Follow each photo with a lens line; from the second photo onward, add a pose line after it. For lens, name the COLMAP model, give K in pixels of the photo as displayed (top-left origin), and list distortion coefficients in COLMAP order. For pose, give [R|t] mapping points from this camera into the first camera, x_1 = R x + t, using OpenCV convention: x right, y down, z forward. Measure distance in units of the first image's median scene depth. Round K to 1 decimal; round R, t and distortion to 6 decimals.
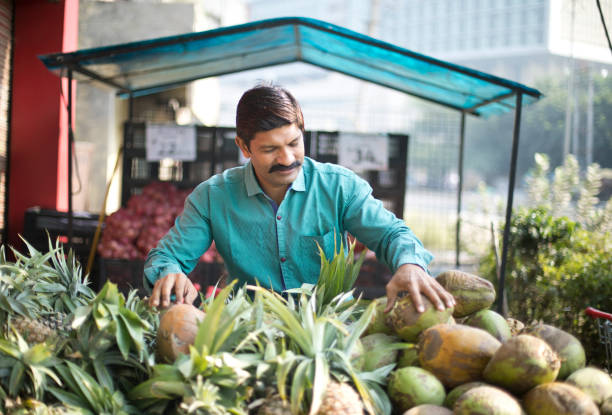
lens RADIAL K [[789.4, 0, 303.8], [0, 789.4, 217.0], [0, 0, 1]] dist [-0.135807, 0.051566]
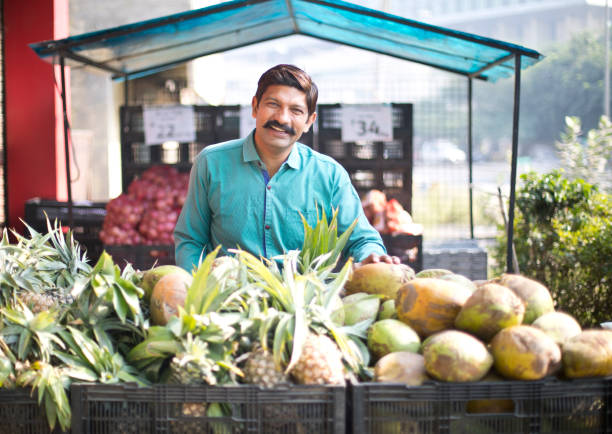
lens RADIAL K [[864.1, 0, 306.0], [0, 864.1, 217.0], [0, 0, 1]] dist [-0.139844, 0.024734]
pose [[0.998280, -0.051697, -0.027642, 0.056193], [0.052225, 0.998459, 0.018743, 0.020074], [0.026630, -0.020154, 0.999442, -0.153664]]
